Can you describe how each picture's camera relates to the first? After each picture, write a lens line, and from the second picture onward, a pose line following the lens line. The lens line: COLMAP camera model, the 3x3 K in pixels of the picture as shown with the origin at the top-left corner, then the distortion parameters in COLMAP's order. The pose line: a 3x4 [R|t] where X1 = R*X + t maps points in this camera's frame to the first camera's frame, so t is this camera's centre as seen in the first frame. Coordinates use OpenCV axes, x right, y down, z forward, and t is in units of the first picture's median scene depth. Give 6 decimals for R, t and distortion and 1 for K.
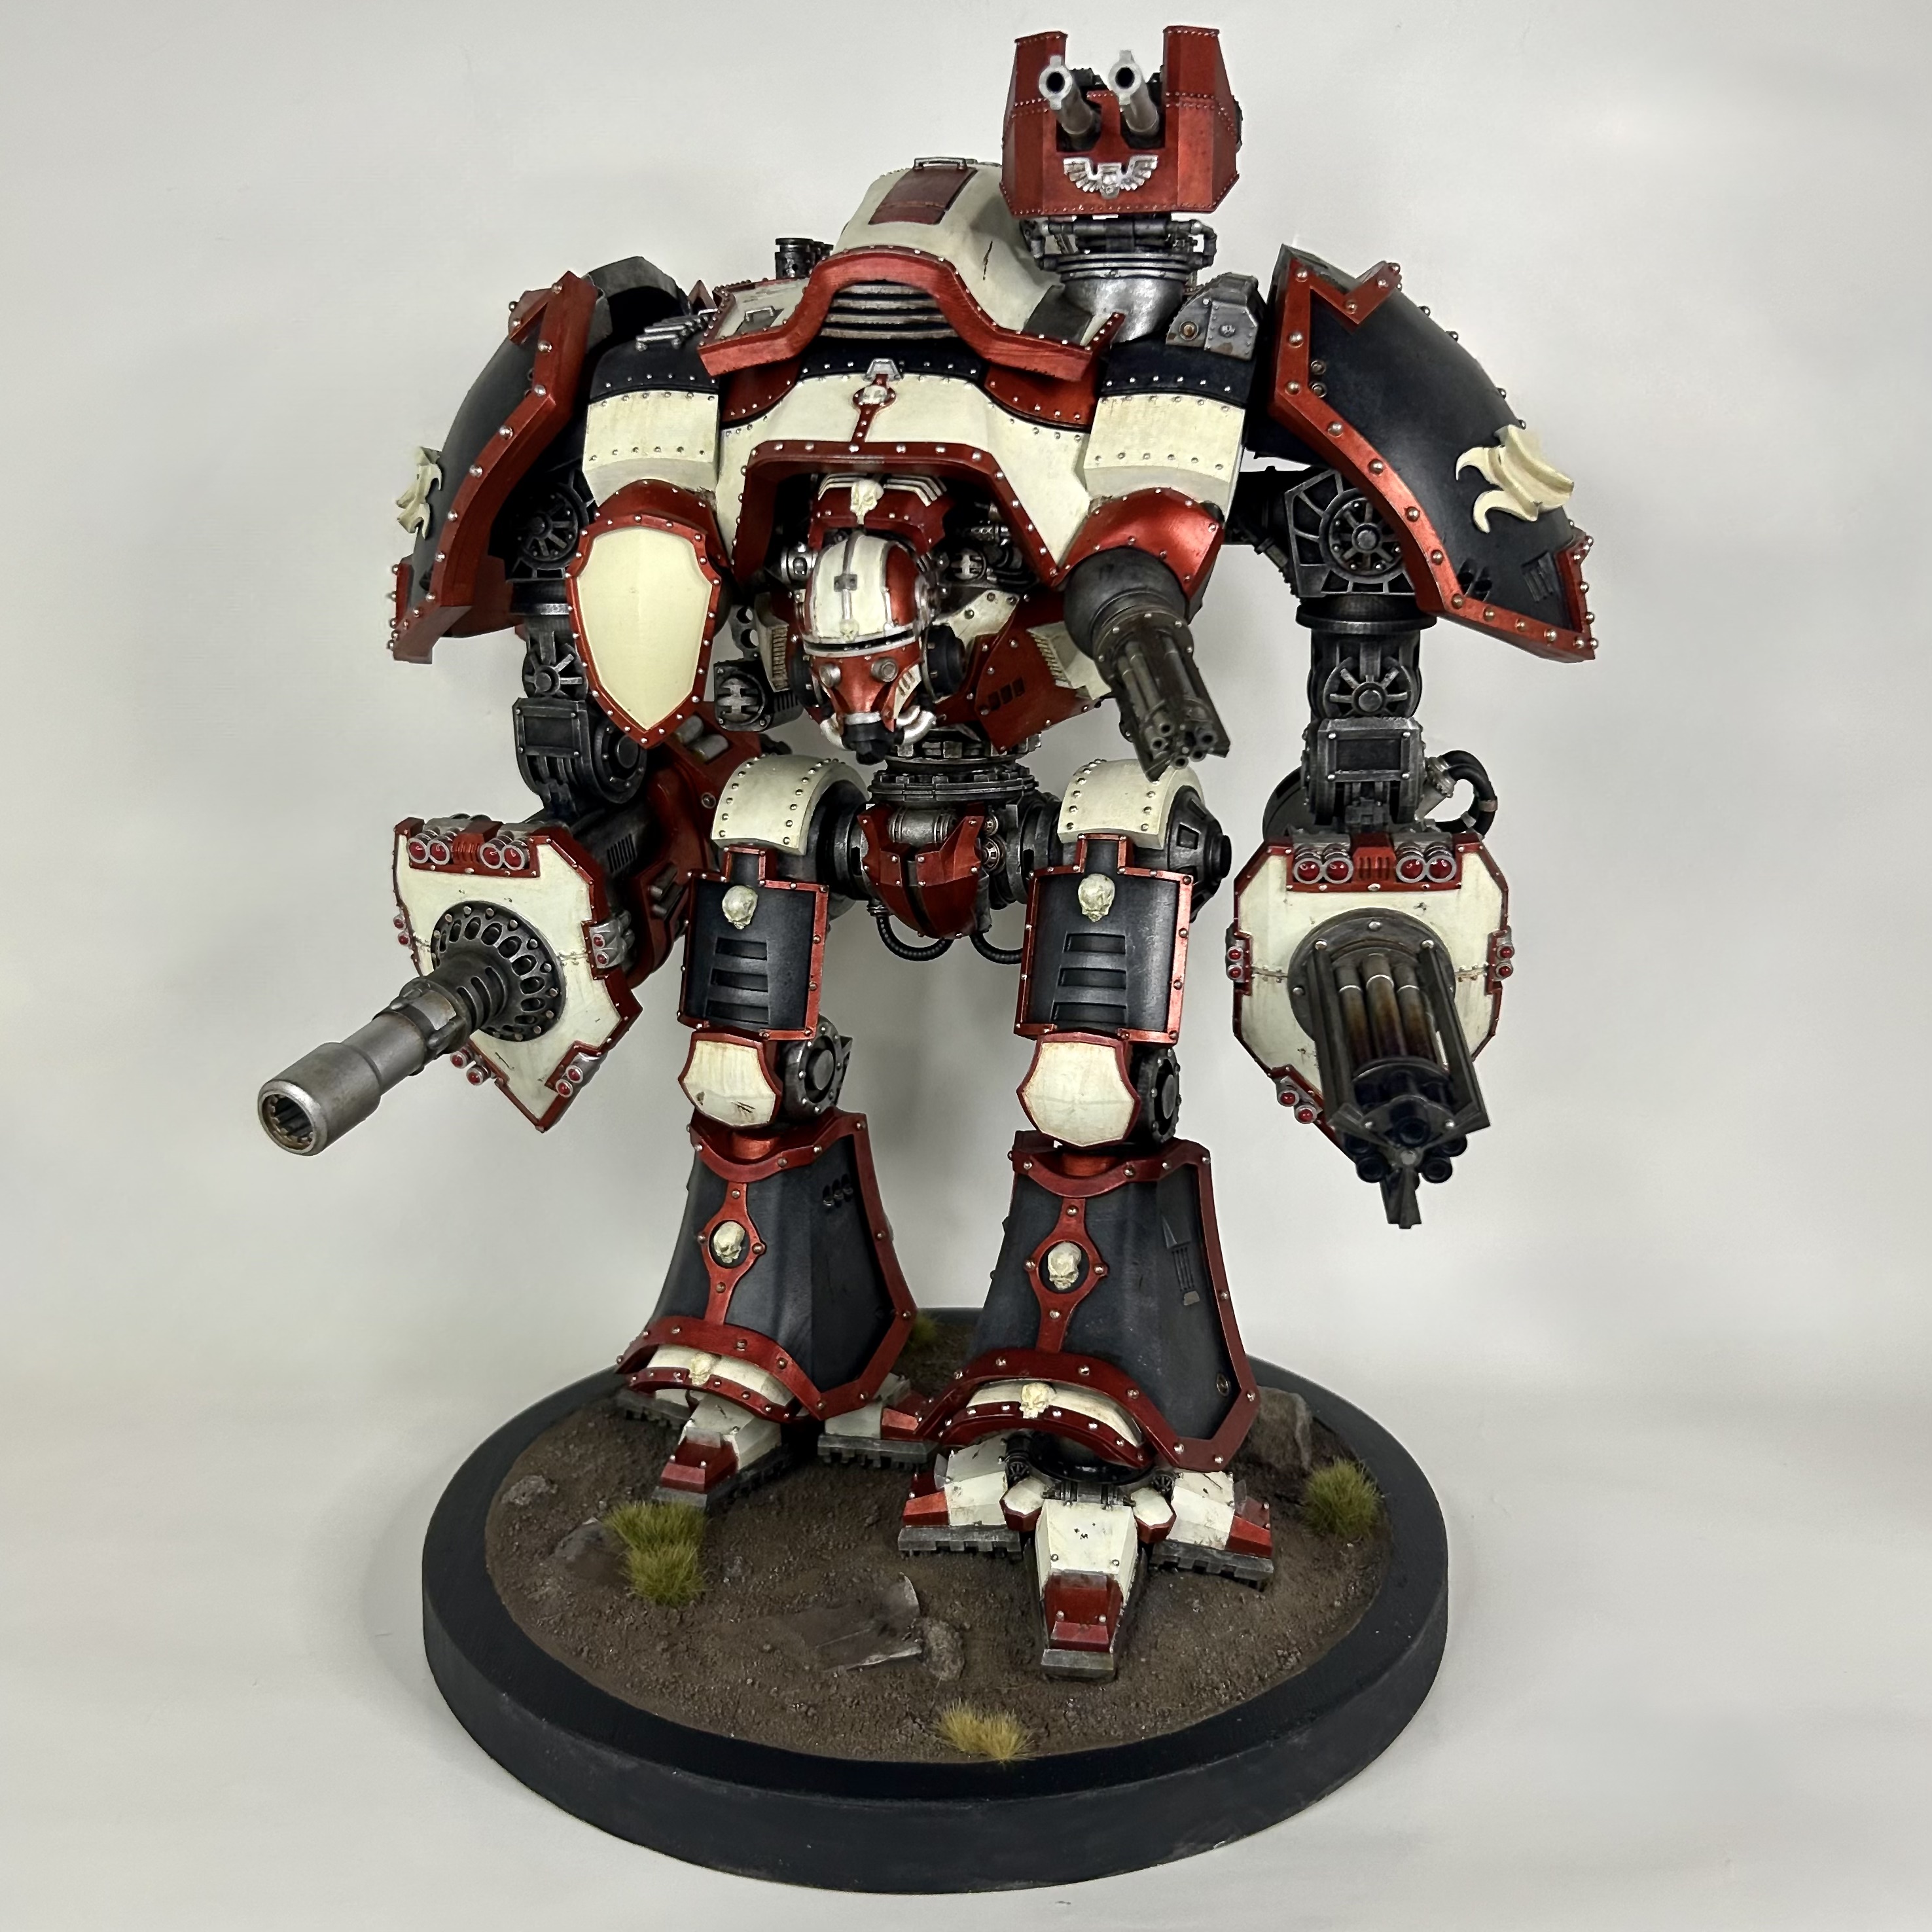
lens RADIAL K [[2106.6, 0, 966.0], [0, 2106.6, 966.0], [0, 0, 1]] dist [0.009718, 0.002715]
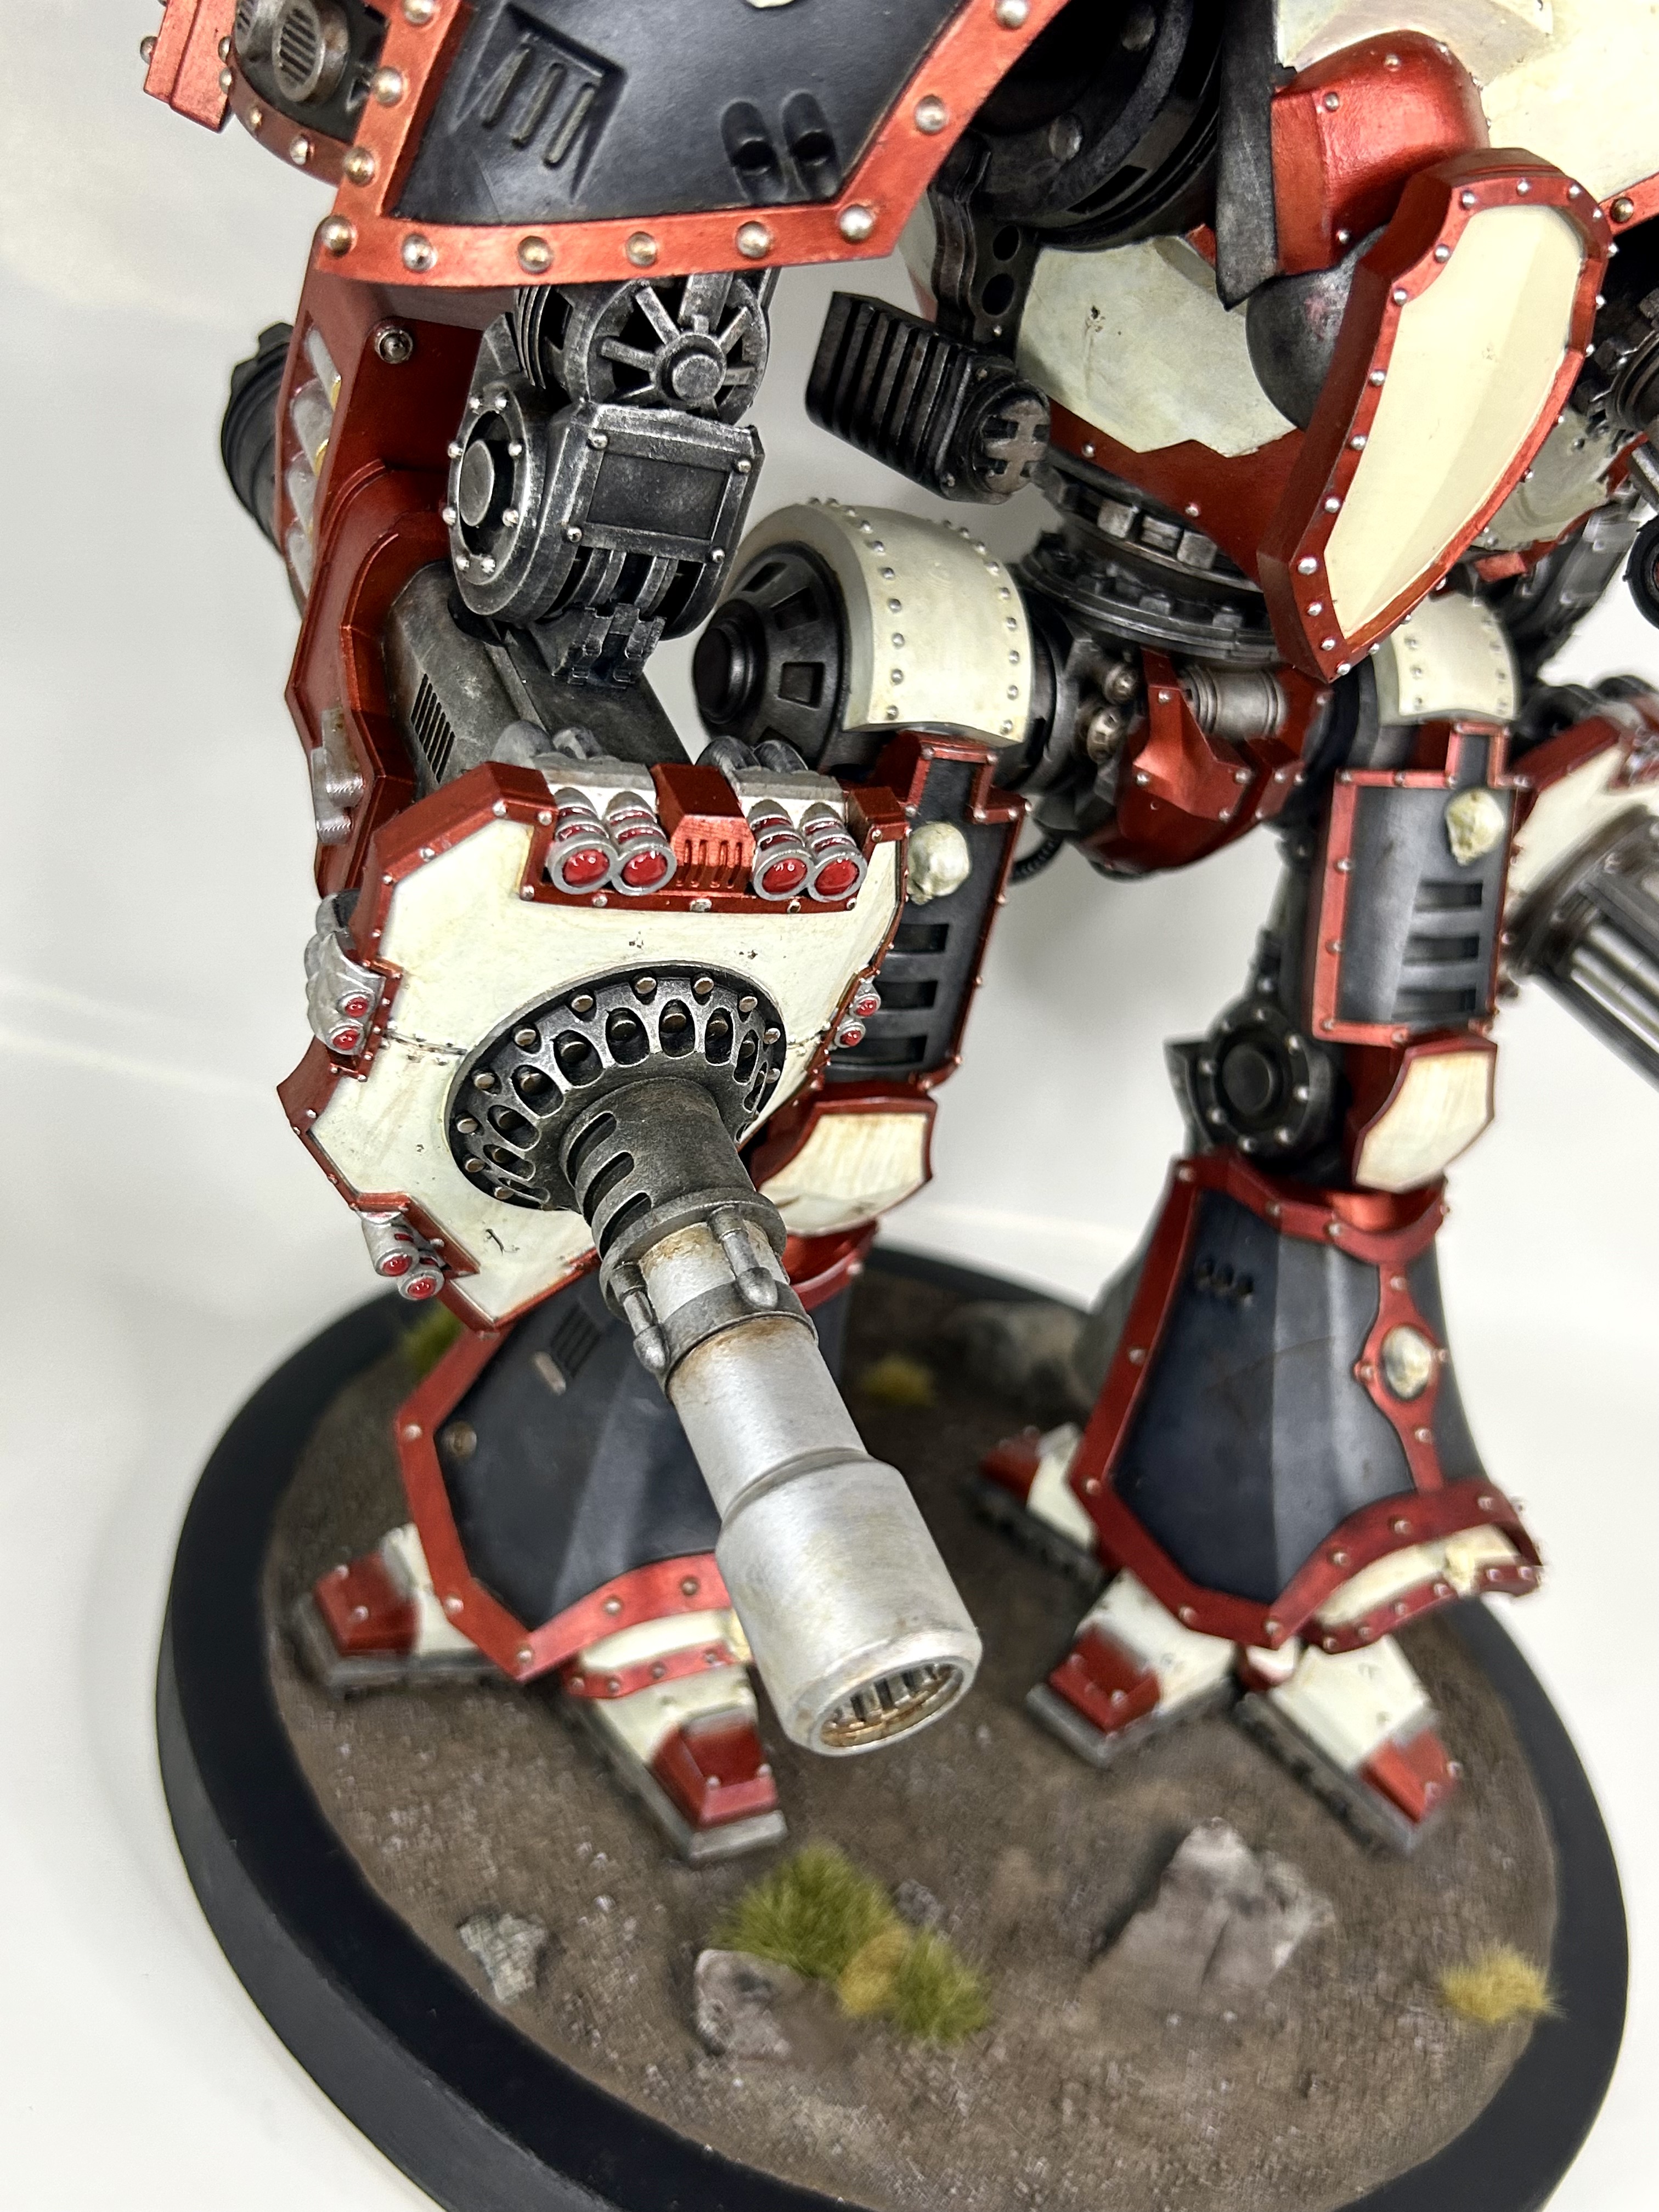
lens RADIAL K [[2208.8, 0, 829.5], [0, 2208.8, 1106.0], [0, 0, 1]] dist [0.071216, -0.204787]
pose [[0.578215, -0.231579, 0.782329, -0.598423], [-0.095518, 0.933065, 0.346795, -0.168189], [-0.810274, -0.275248, 0.517392, 0.782950]]
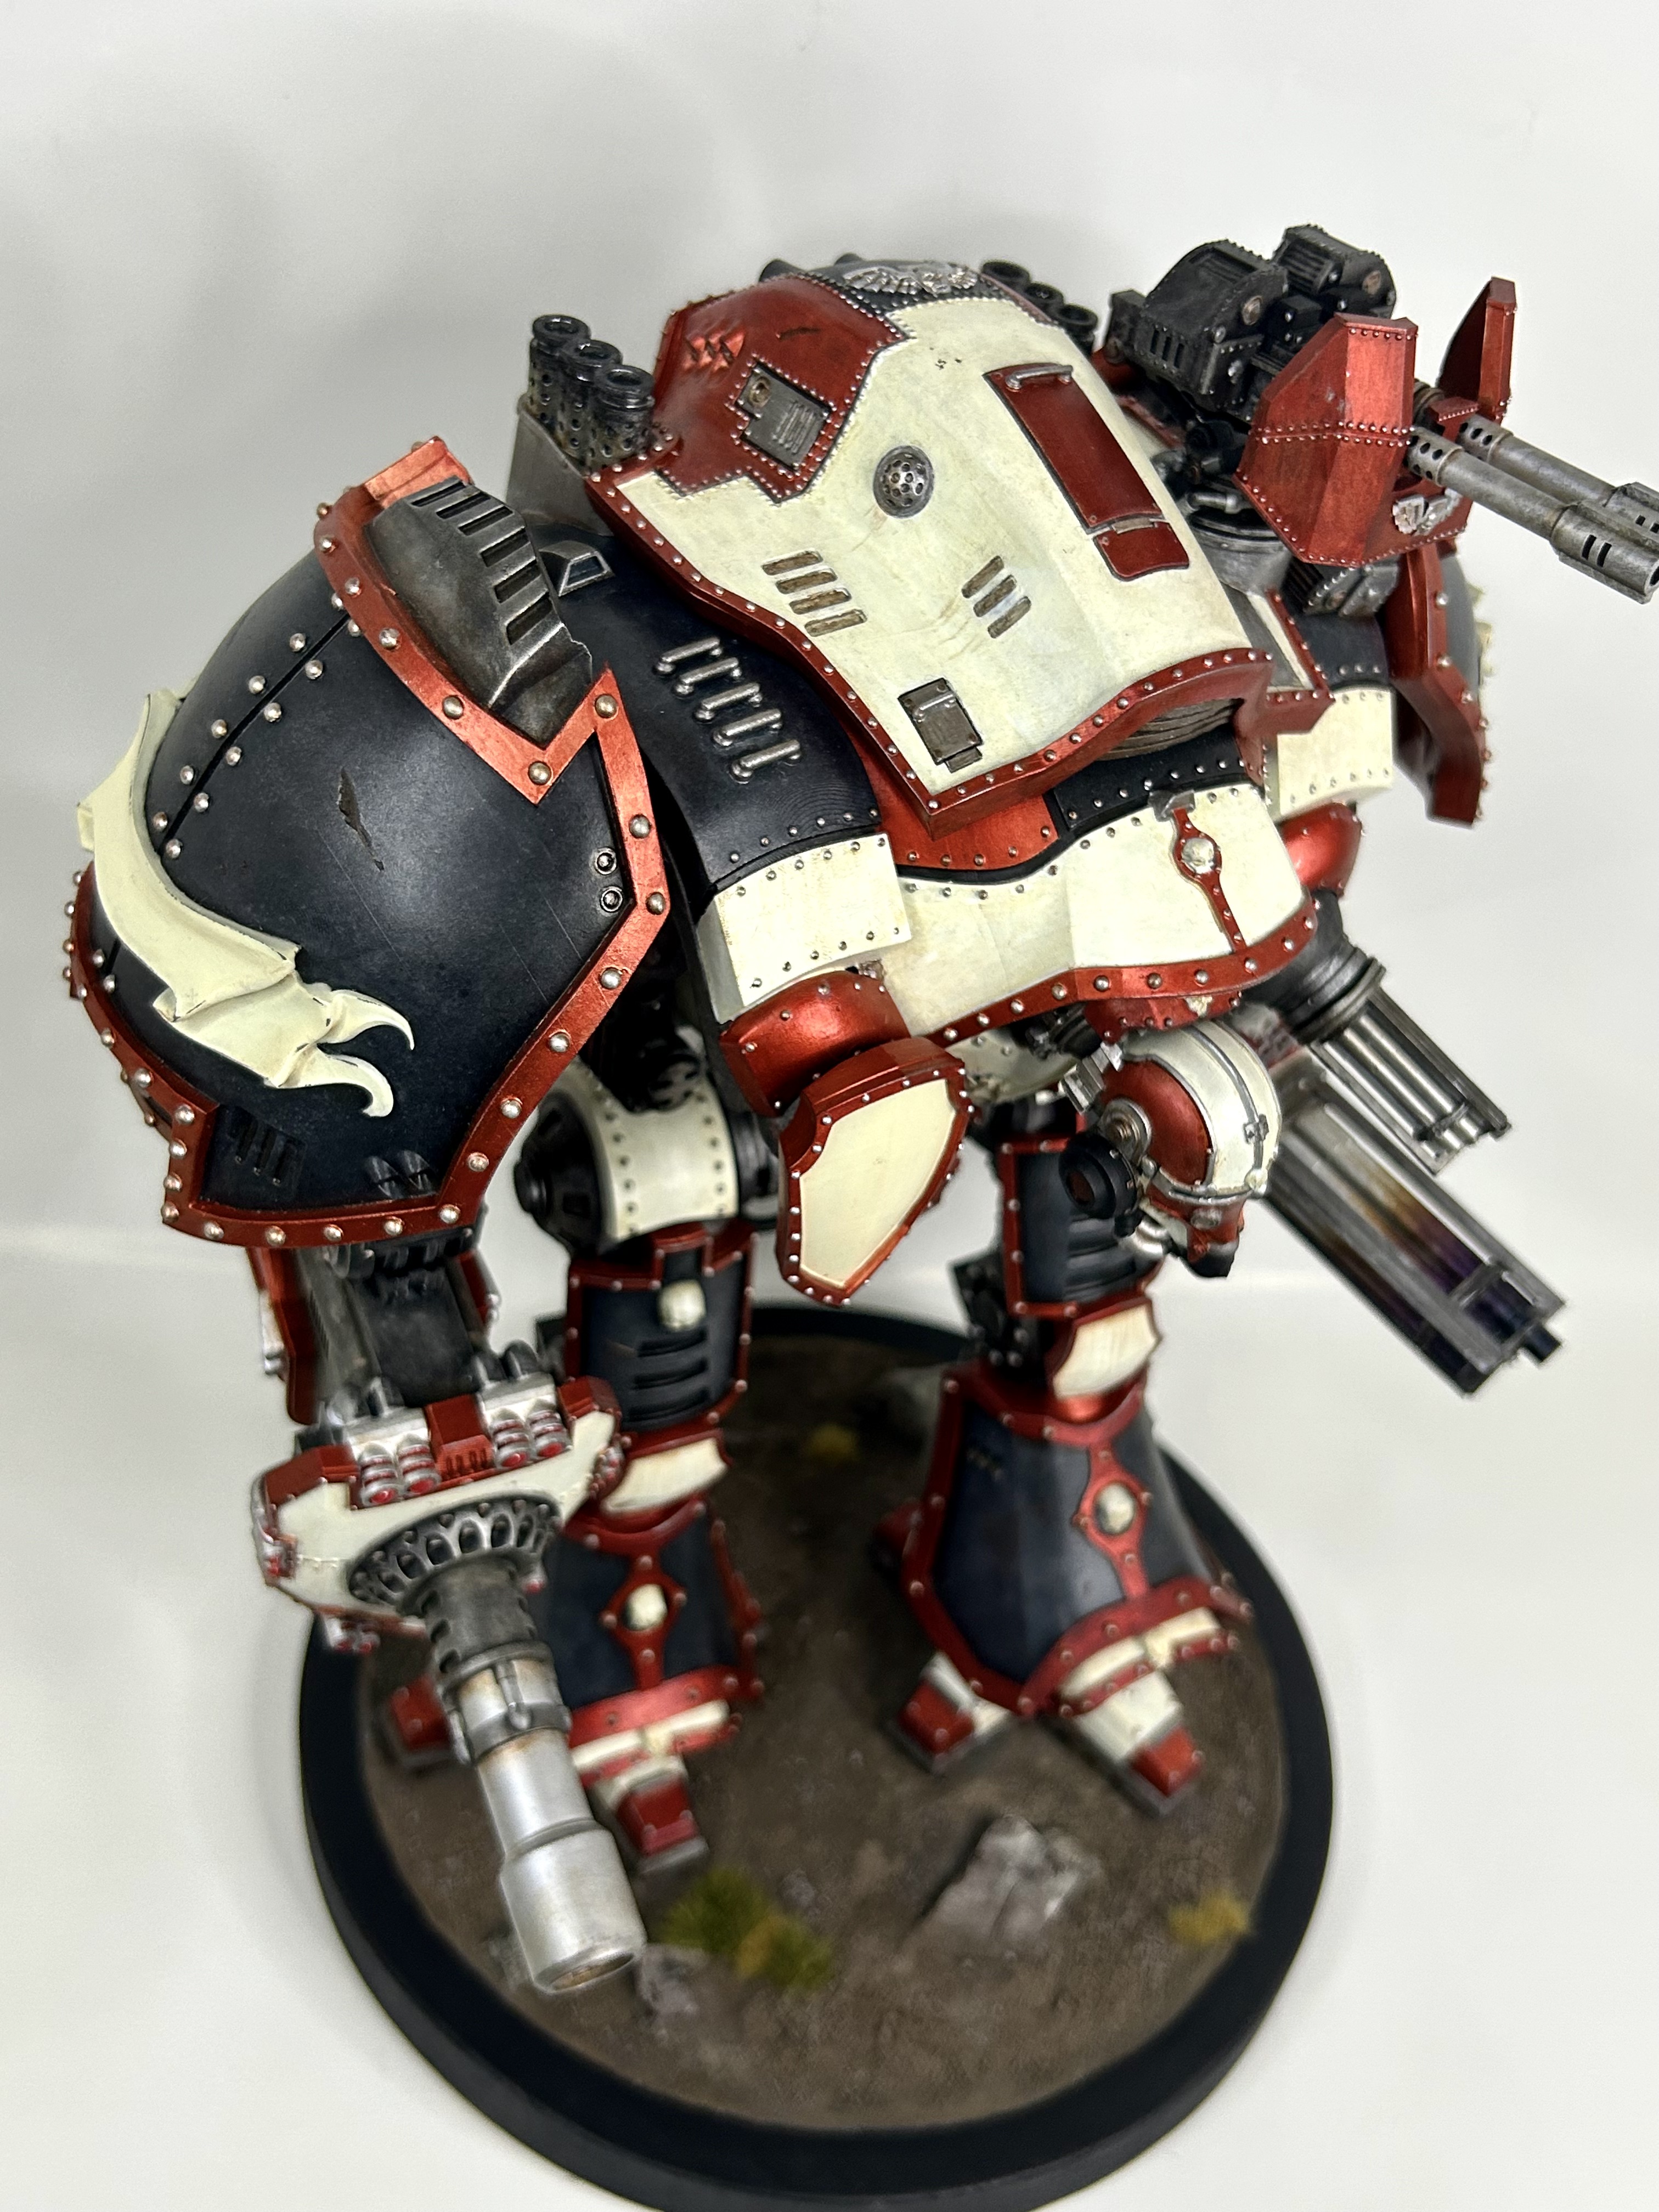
lens RADIAL K [[2251.7, 0, 829.5], [0, 2251.7, 1106.0], [0, 0, 1]] dist [0.069025, -0.214272]
pose [[0.640435, -0.430853, 0.635774, -0.603652], [0.046796, 0.848171, 0.527652, -0.558314], [-0.766586, -0.308175, 0.563360, 0.561213]]
